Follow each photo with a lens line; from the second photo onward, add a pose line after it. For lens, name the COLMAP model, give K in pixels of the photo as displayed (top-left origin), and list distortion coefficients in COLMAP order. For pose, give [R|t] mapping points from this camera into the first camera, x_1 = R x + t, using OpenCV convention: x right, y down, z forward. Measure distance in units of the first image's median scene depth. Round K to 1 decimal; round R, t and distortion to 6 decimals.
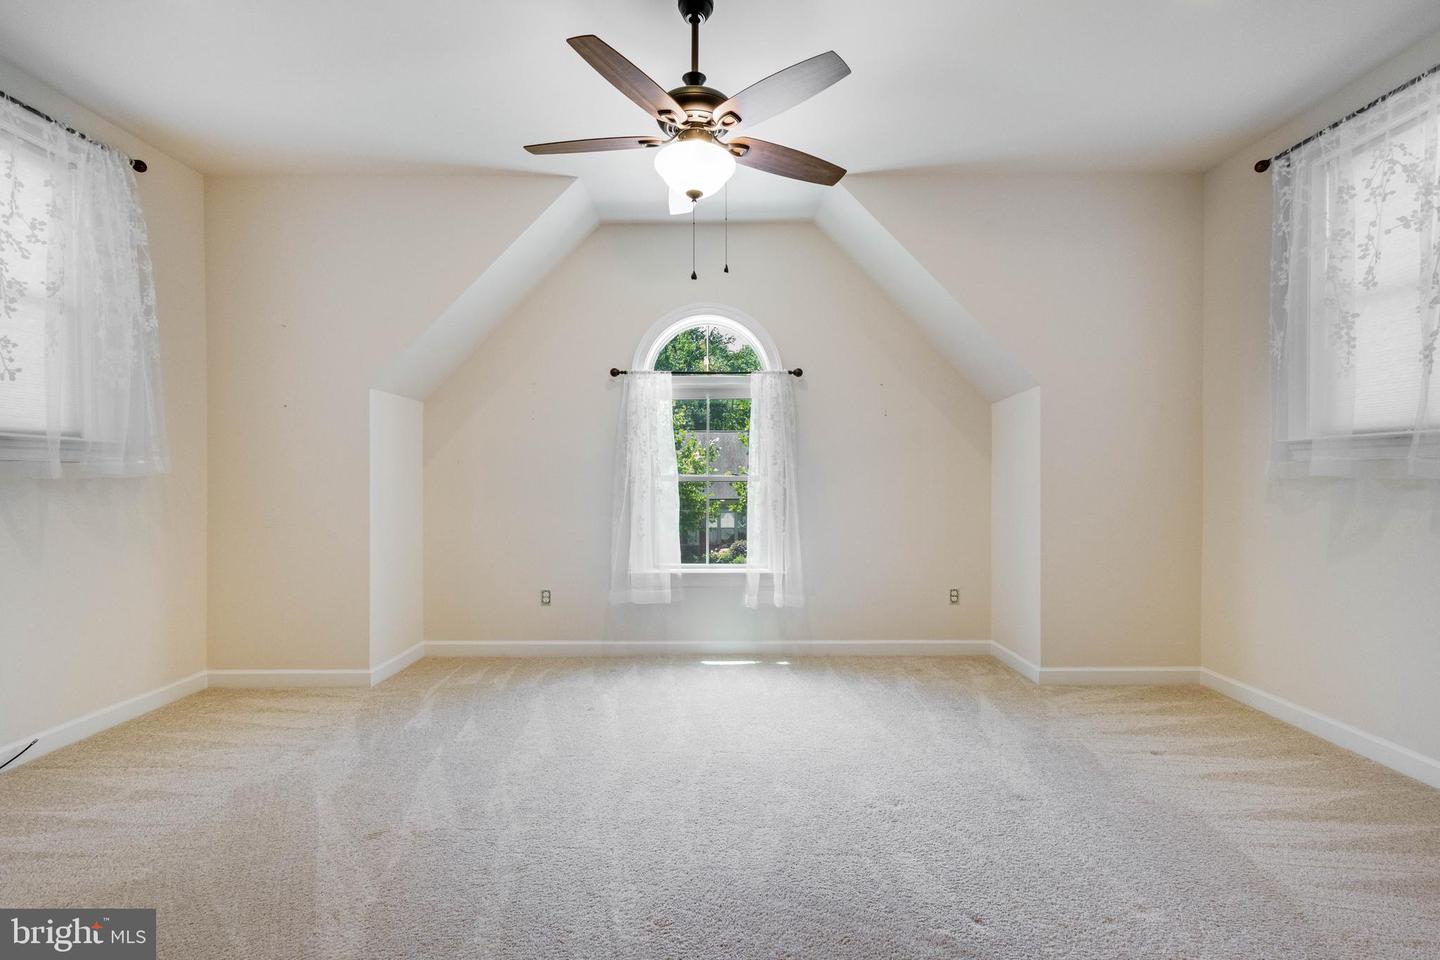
lens RADIAL K [[653.5, 0, 720.0], [0, 653.5, 480.0], [0, 0, 1]] dist [0.000144, 0.000005]
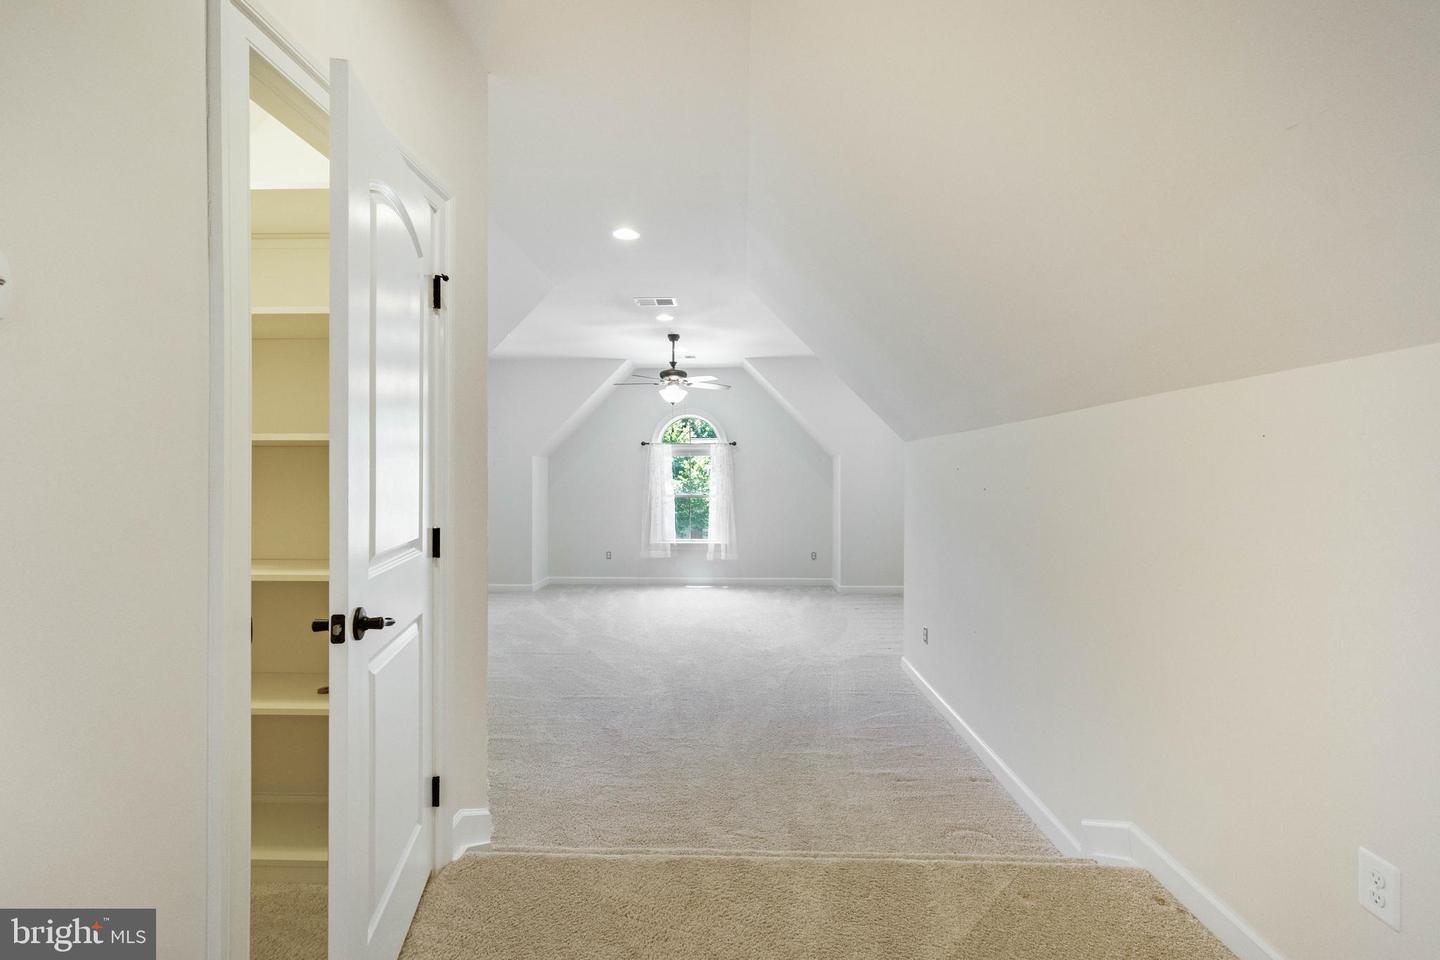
lens RADIAL K [[653.5, 0, 720.0], [0, 653.5, 480.0], [0, 0, 1]] dist [0.000144, 0.000005]
pose [[0.999647, 0.001373, -0.026552, 0.132375], [-0.001557, 0.999975, -0.006914, -0.039750], [0.026541, 0.006953, 0.999624, -1.028919]]
